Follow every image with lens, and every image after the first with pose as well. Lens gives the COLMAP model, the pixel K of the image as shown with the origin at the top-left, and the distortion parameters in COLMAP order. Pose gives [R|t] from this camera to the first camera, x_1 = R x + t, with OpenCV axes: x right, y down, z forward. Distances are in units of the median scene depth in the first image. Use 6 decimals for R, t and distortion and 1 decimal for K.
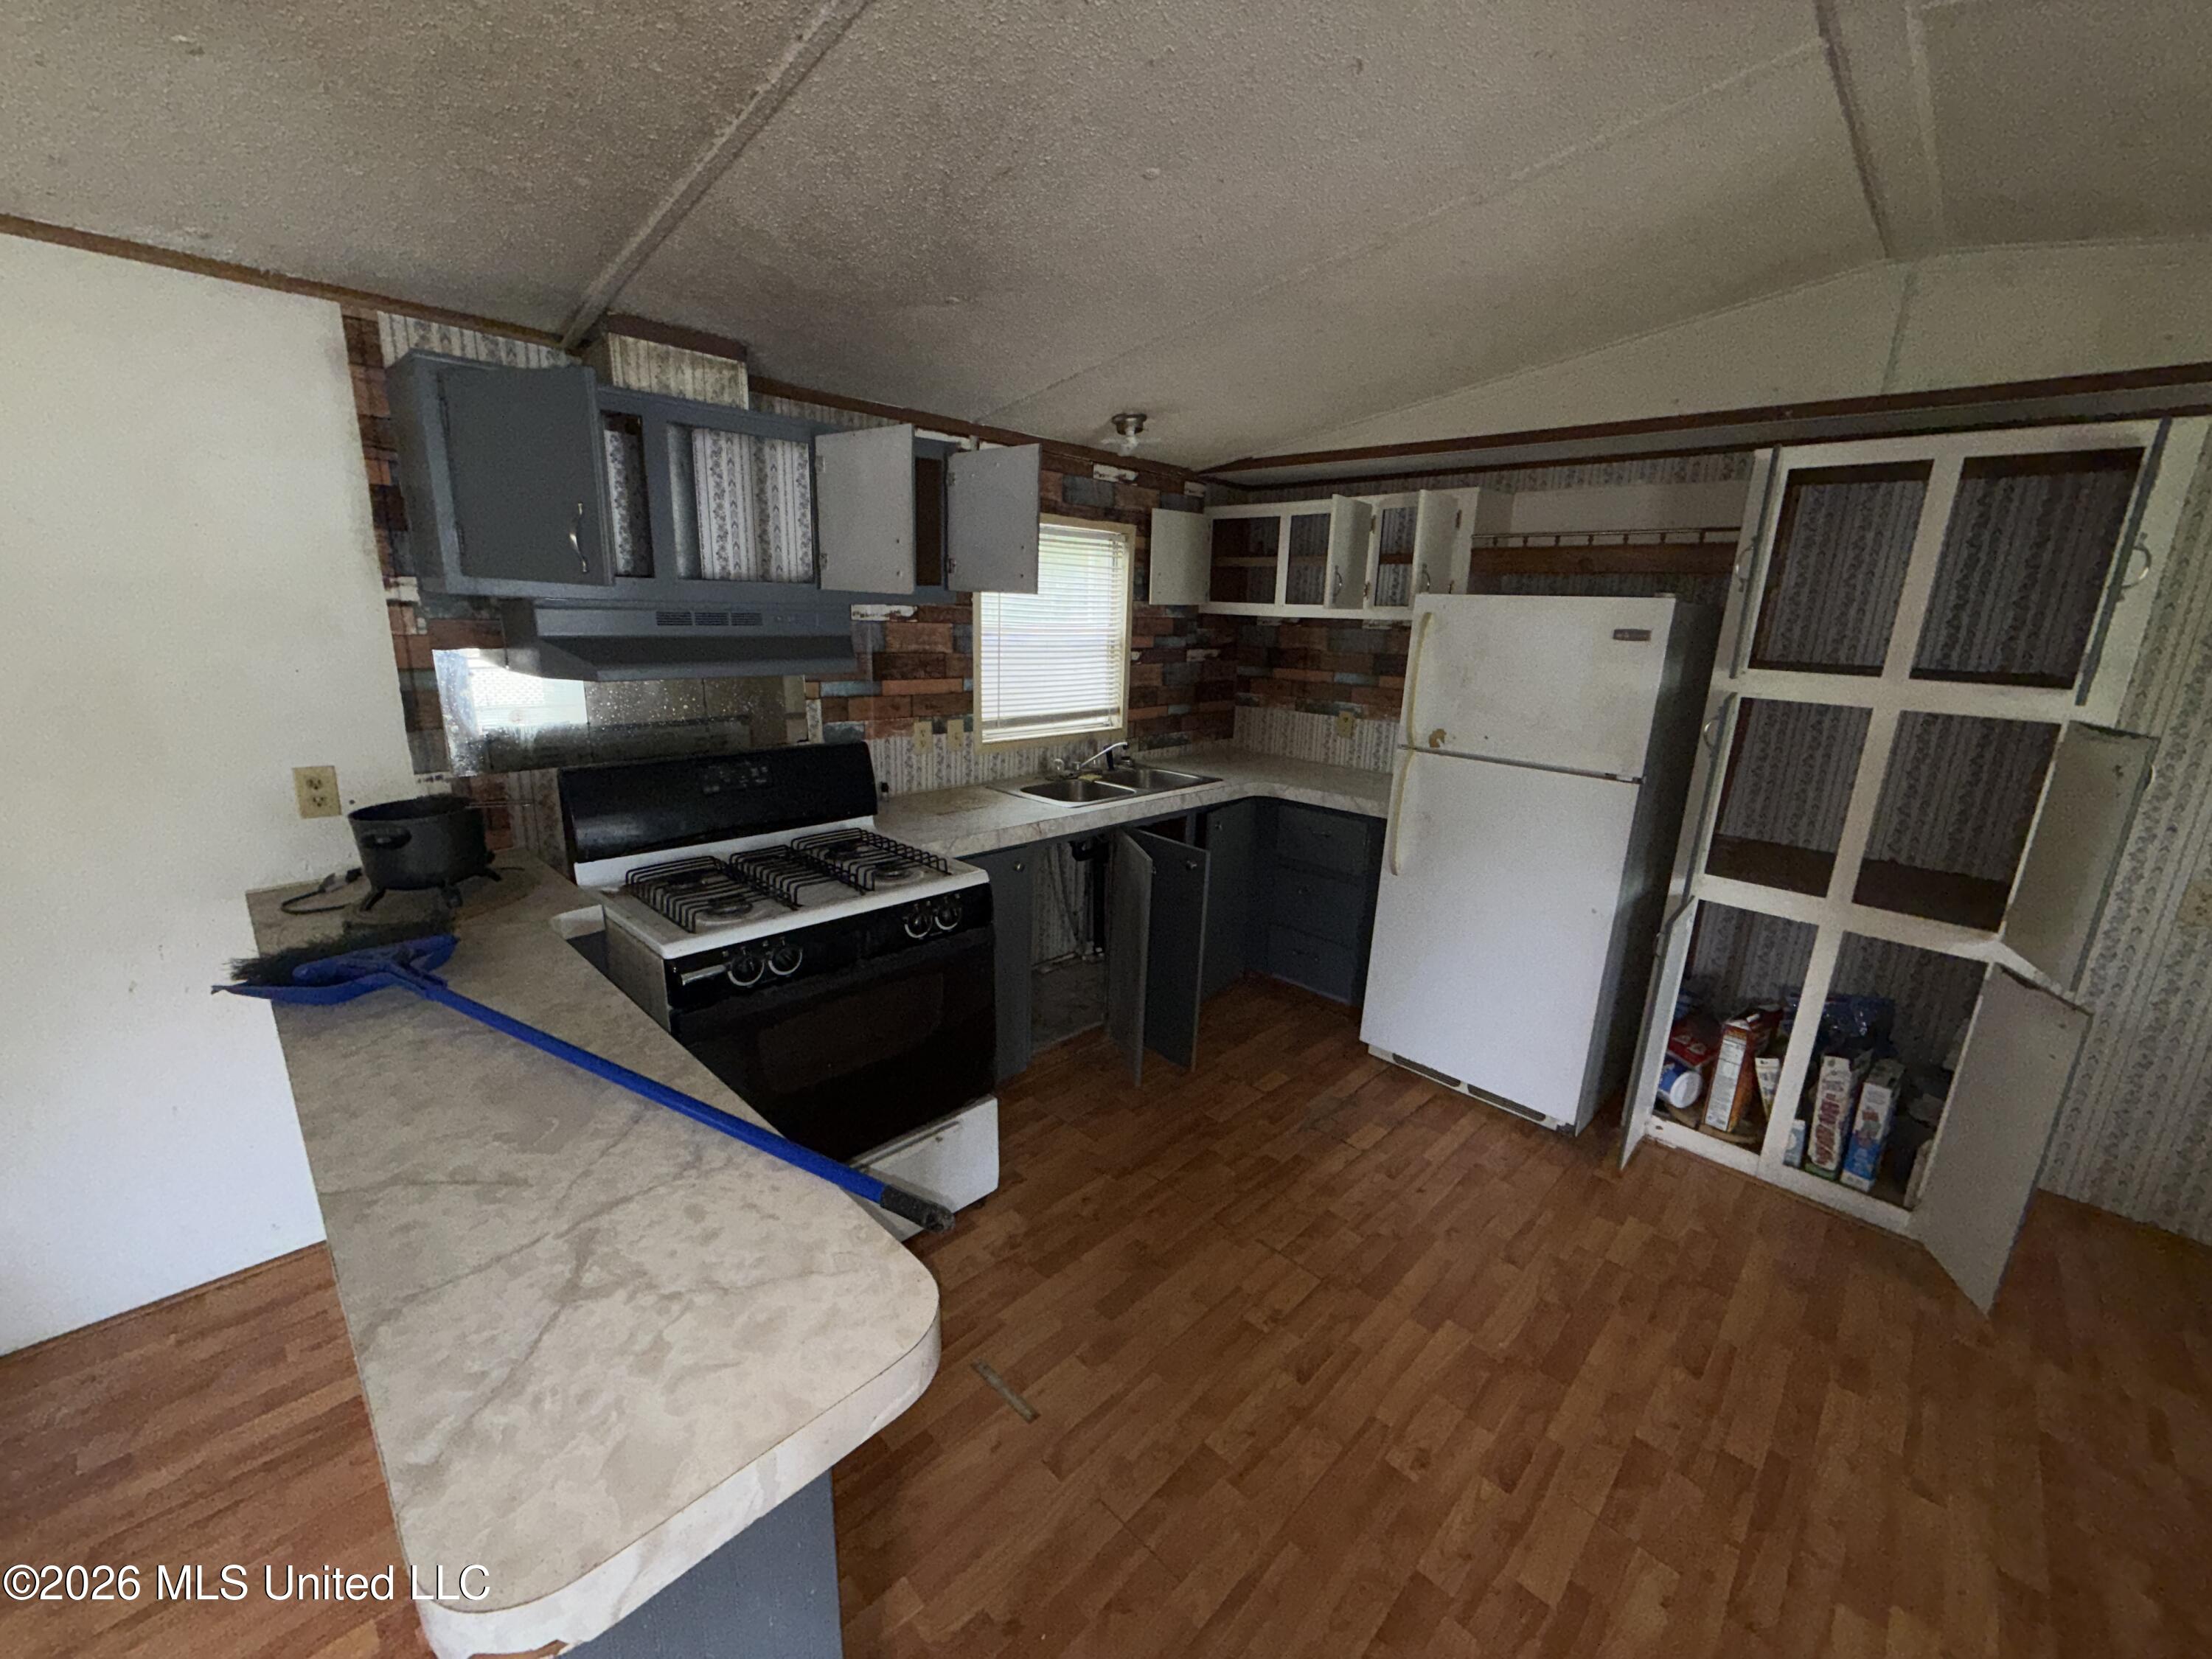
lens RADIAL K [[882.6, 0, 1100.9], [0, 882.6, 827.5], [0, 0, 1]] dist [0.000262, 0.000055]
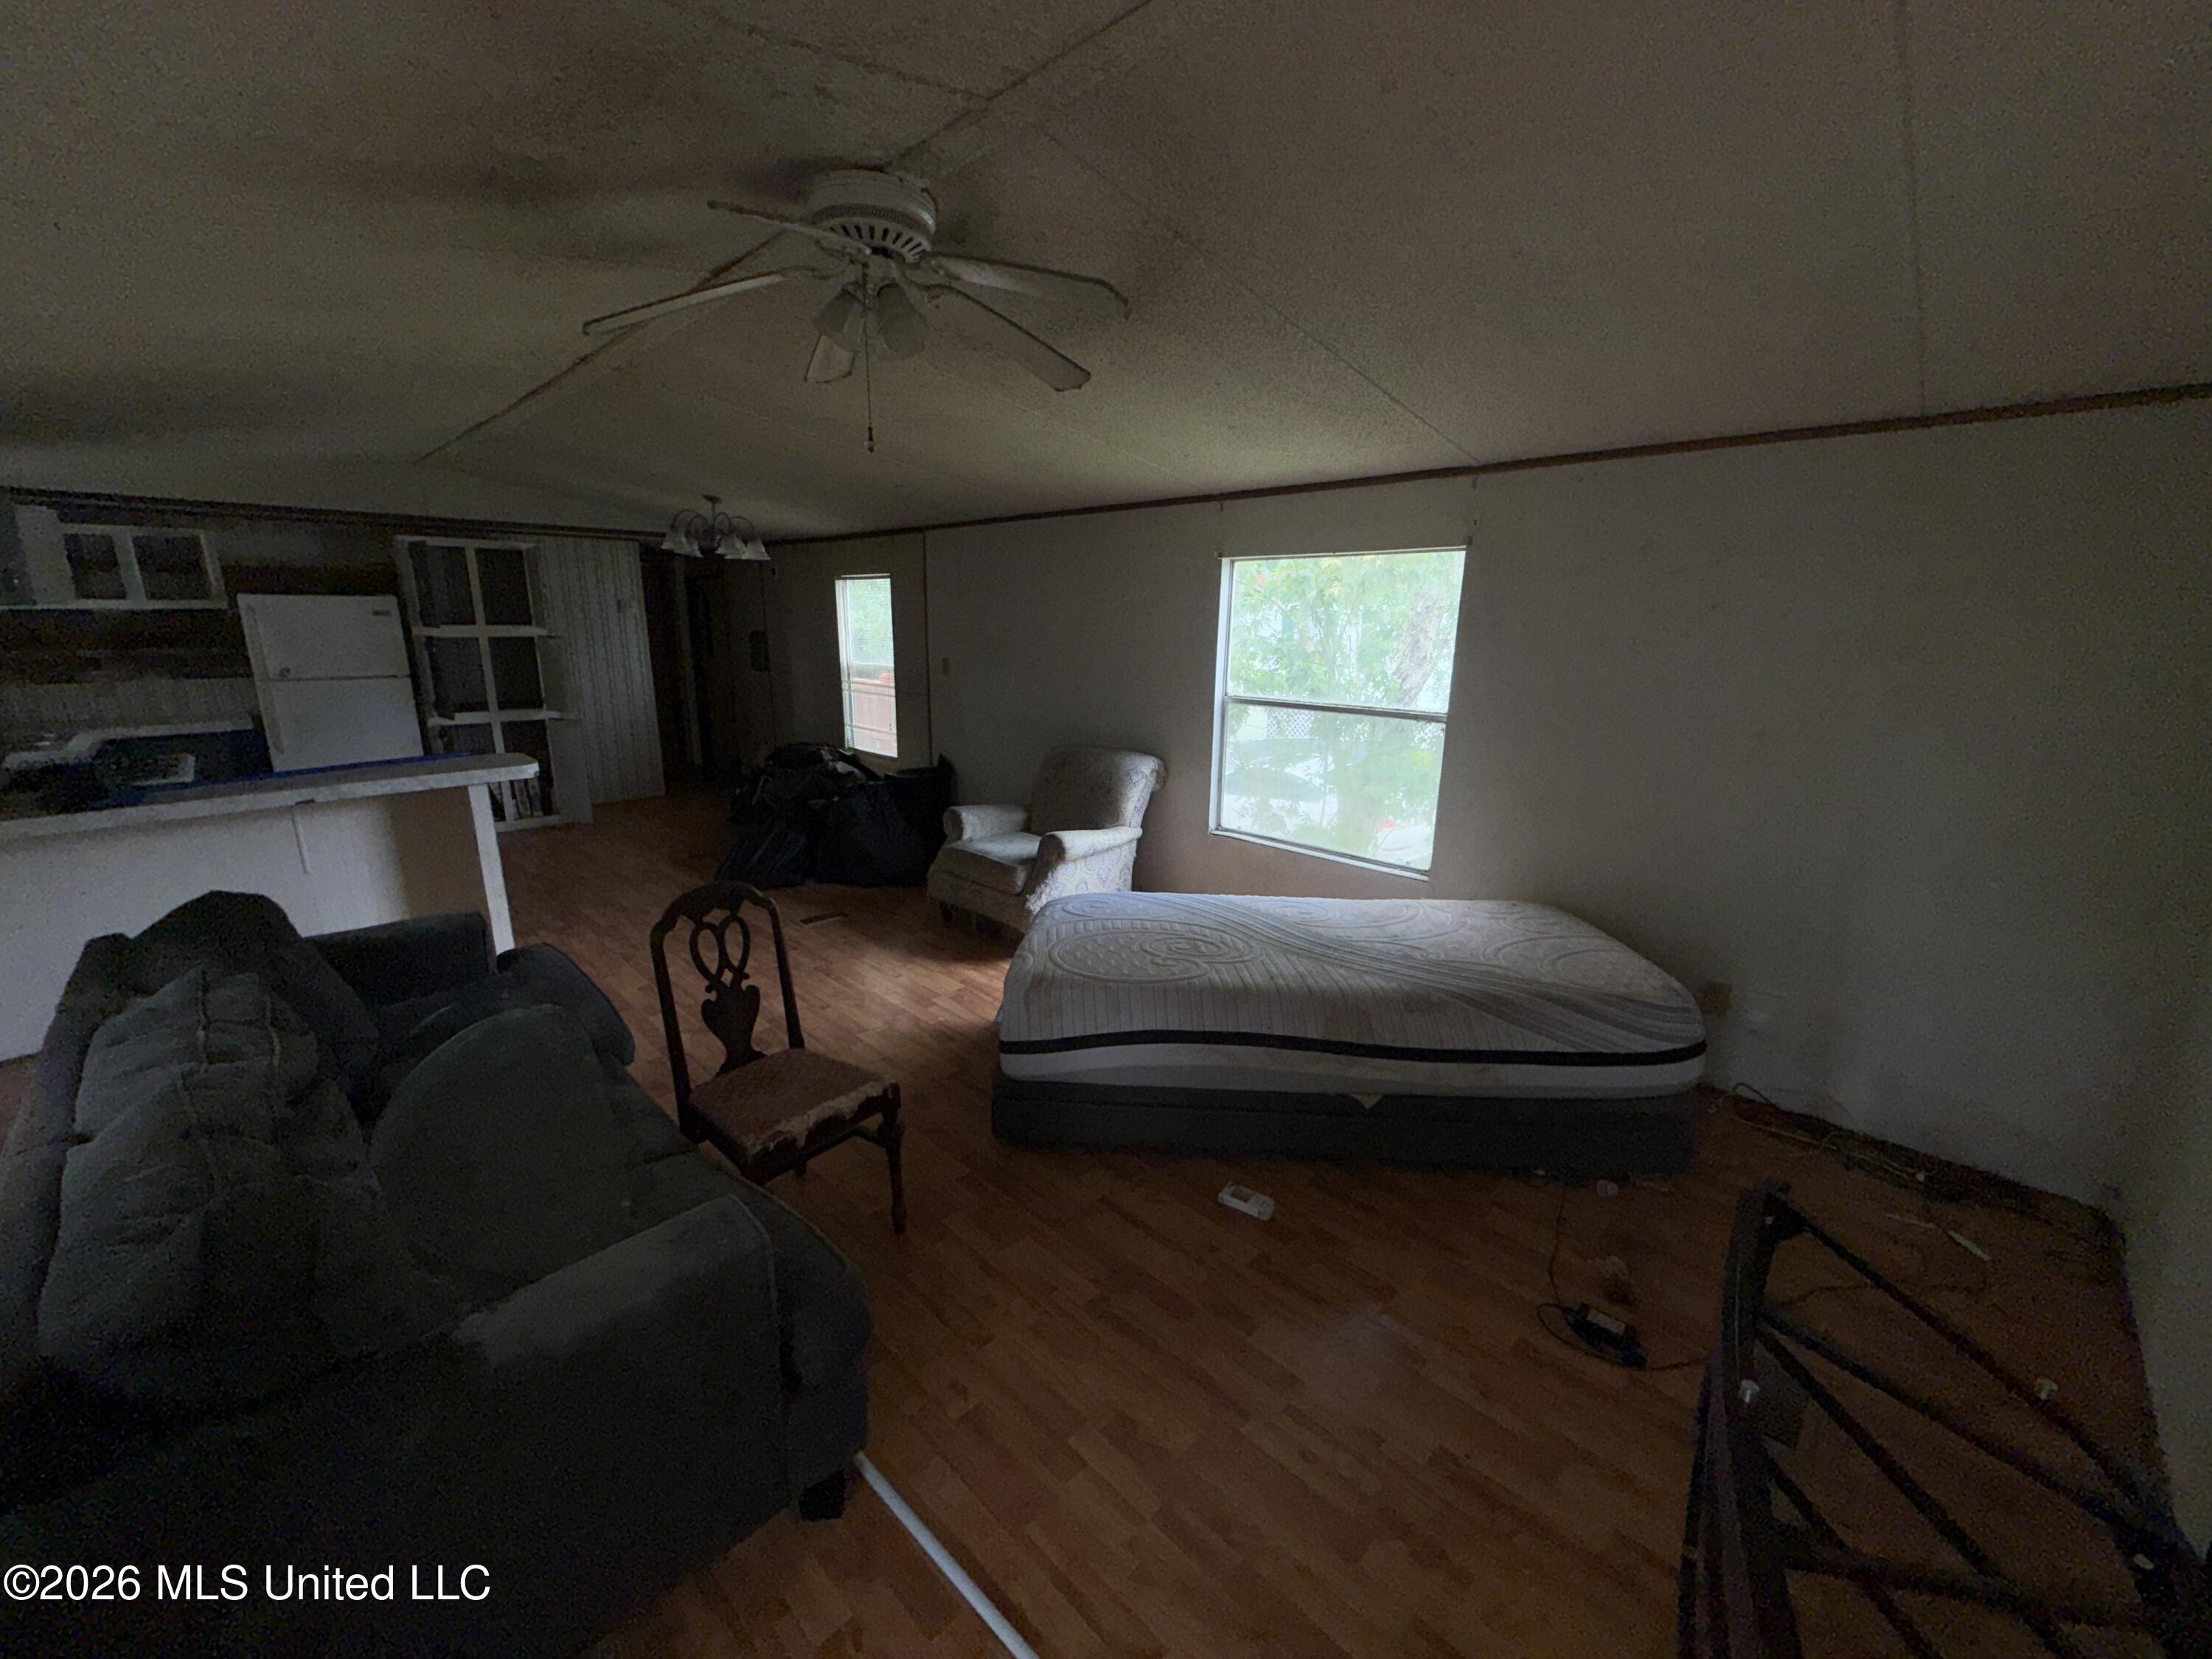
lens RADIAL K [[882.6, 0, 1102.2], [0, 882.6, 832.6], [0, 0, 1]] dist [0.000262, 0.000055]
pose [[-0.020143, -0.266099, 0.963735, -1.813107], [0.238898, 0.934727, 0.263083, 0.159656], [-0.970836, 0.235534, 0.044742, -0.785557]]
